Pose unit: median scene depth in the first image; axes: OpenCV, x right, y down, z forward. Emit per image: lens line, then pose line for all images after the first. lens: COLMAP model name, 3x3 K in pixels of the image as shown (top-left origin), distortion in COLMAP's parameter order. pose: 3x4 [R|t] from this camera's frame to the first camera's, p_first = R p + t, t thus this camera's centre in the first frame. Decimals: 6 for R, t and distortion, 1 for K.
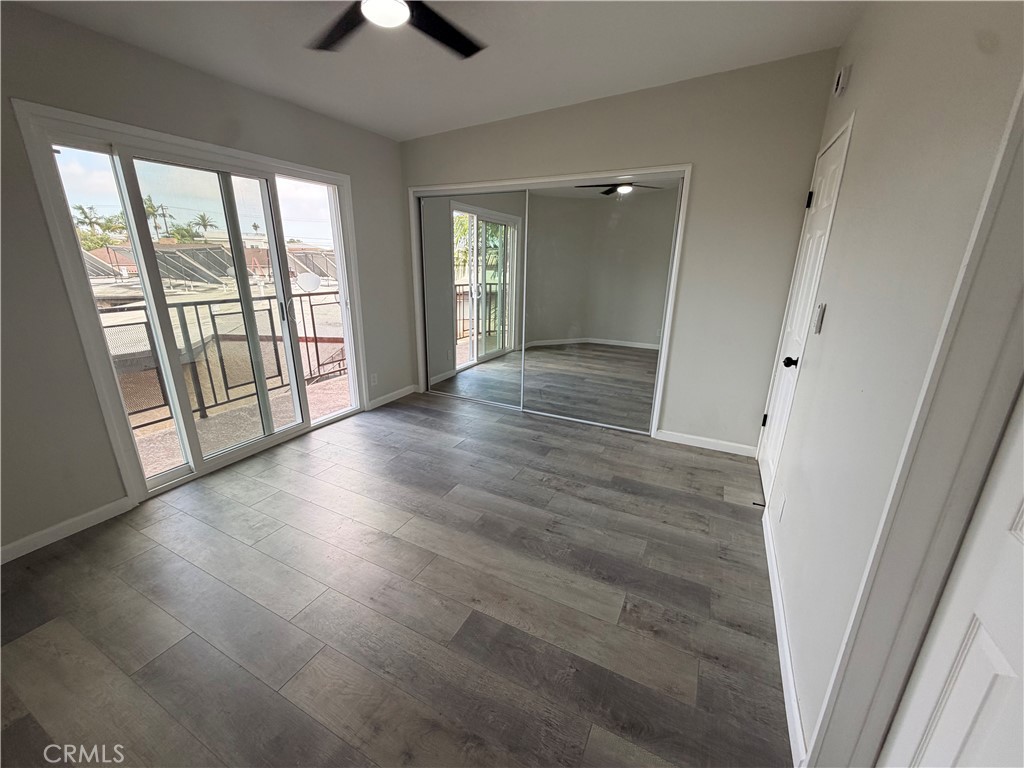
lens RADIAL K [[408.3, 0, 509.6], [0, 408.3, 384.1], [0, 0, 1]] dist [-0.000852, 0.000067]
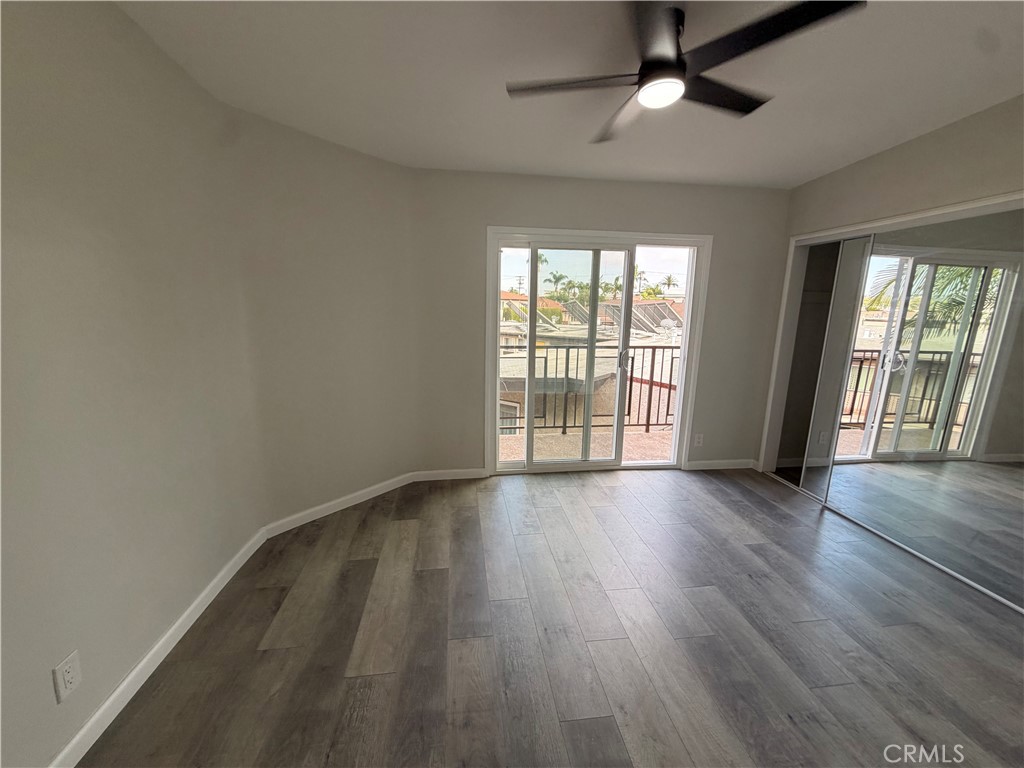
lens RADIAL K [[408.3, 0, 509.6], [0, 408.3, 384.1], [0, 0, 1]] dist [-0.000852, 0.000067]
pose [[0.564793, 0.151574, -0.811193, 0.181472], [-0.251064, 0.967952, 0.006062, -0.035787], [0.786115, 0.200238, 0.584747, 0.087744]]
